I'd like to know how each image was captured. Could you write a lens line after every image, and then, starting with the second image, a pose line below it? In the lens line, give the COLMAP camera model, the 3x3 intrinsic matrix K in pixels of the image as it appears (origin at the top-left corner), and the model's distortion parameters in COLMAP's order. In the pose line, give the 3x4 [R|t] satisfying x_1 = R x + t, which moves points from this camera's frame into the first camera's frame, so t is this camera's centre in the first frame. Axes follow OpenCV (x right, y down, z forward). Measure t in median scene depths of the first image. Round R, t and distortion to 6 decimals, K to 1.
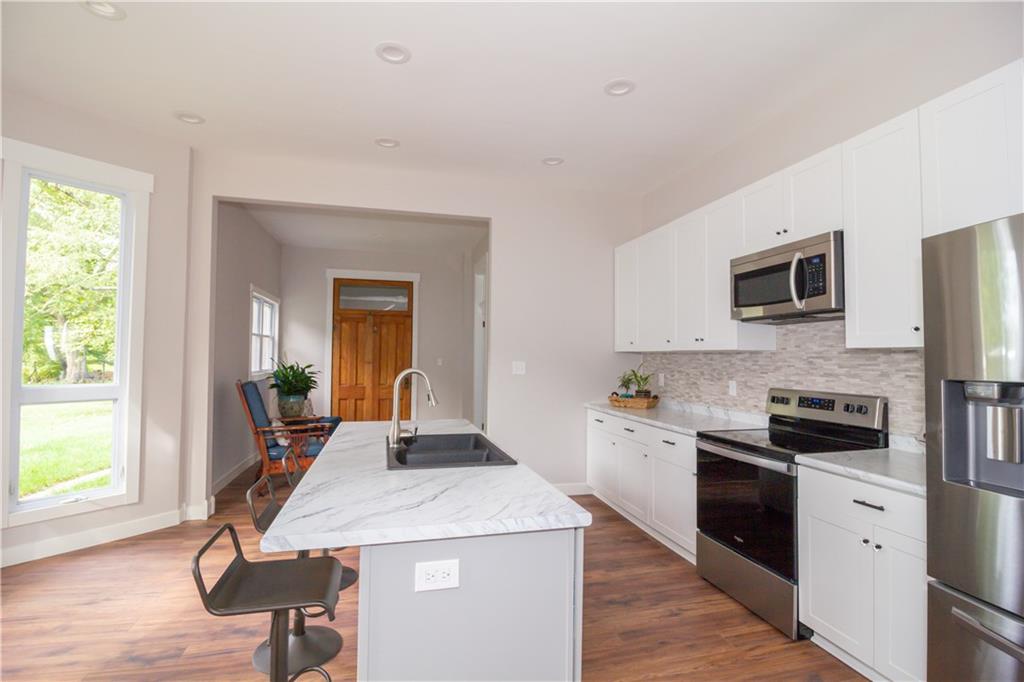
lens RADIAL K [[495.9, 0, 513.1], [0, 495.9, 341.8], [0, 0, 1]] dist [-0.005088, -0.002057]
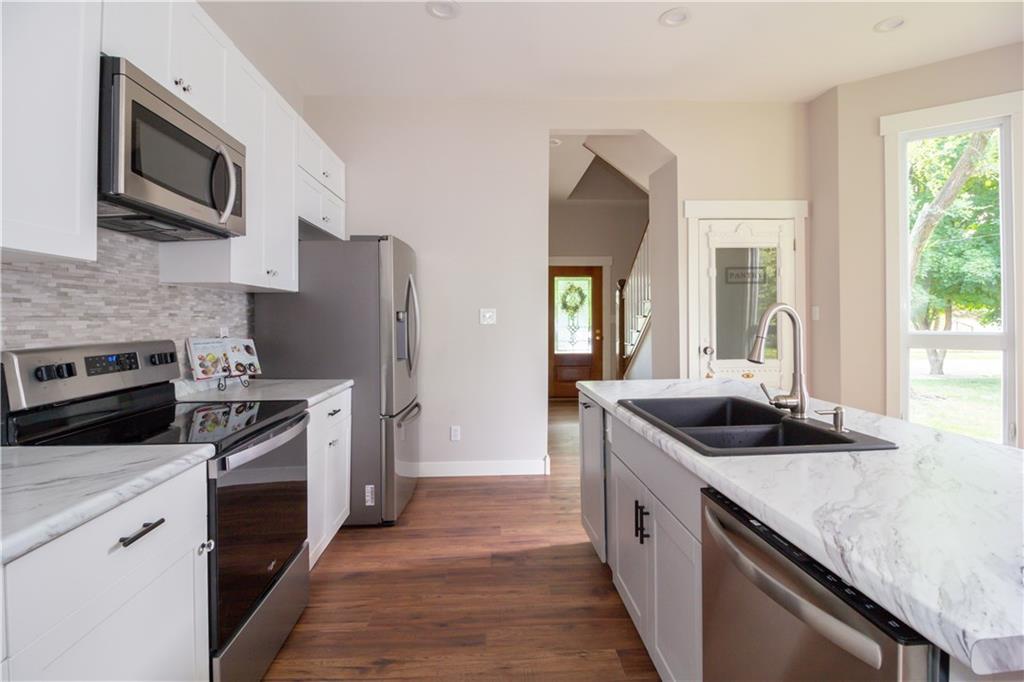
lens RADIAL K [[495.9, 0, 521.5], [0, 495.9, 321.8], [0, 0, 1]] dist [-0.005088, -0.002057]
pose [[-0.983002, -0.003554, 0.183560, 0.011593], [-0.007732, 0.999727, -0.022050, 0.086457], [-0.183432, -0.023094, -0.982761, 1.565108]]
